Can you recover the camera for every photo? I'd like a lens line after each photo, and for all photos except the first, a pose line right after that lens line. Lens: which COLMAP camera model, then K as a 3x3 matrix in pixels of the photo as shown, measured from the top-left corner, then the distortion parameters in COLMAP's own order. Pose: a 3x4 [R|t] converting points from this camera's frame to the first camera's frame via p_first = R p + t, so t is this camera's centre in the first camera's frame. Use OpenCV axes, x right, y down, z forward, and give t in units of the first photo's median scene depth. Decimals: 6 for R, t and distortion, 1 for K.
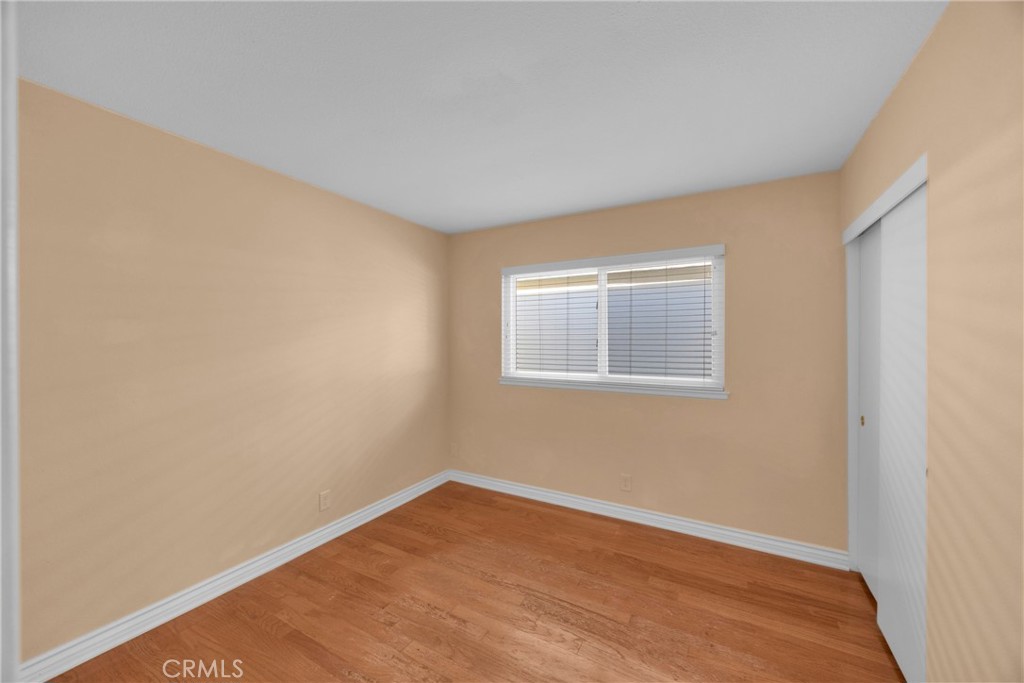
lens RADIAL K [[388.2, 0, 512.0], [0, 388.2, 341.5], [0, 0, 1]] dist [0.000022, 0.000082]
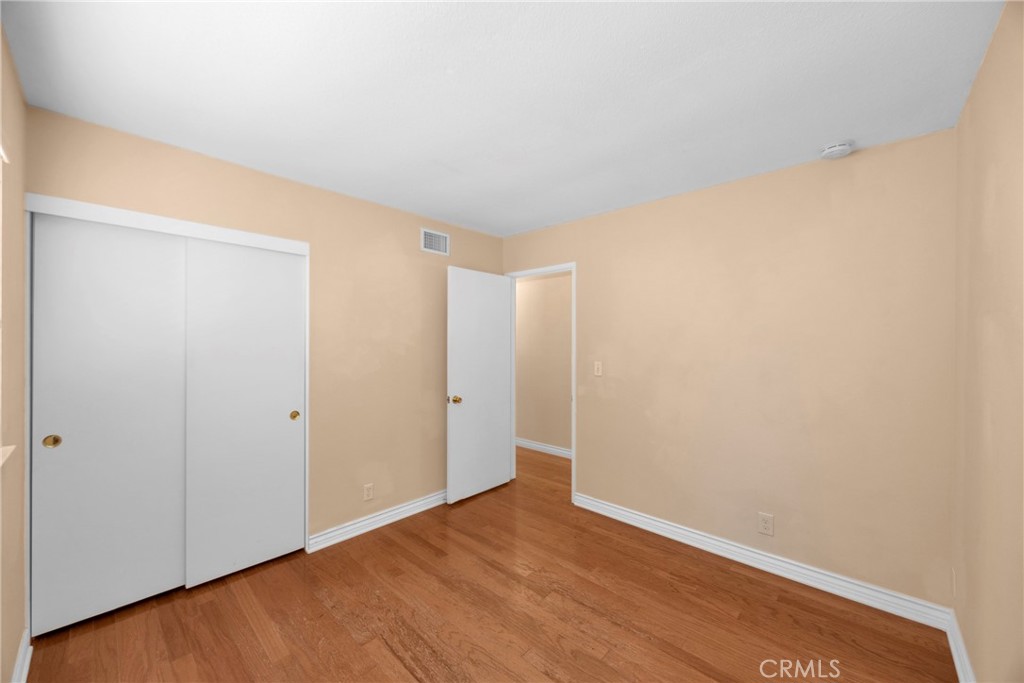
lens RADIAL K [[388.2, 0, 512.0], [0, 388.2, 341.5], [0, 0, 1]] dist [0.000022, 0.000082]
pose [[-0.973198, -0.001693, 0.229962, -0.243832], [-0.001894, 0.999998, -0.000652, -0.002228], [-0.229961, -0.001070, -0.973199, 1.853304]]
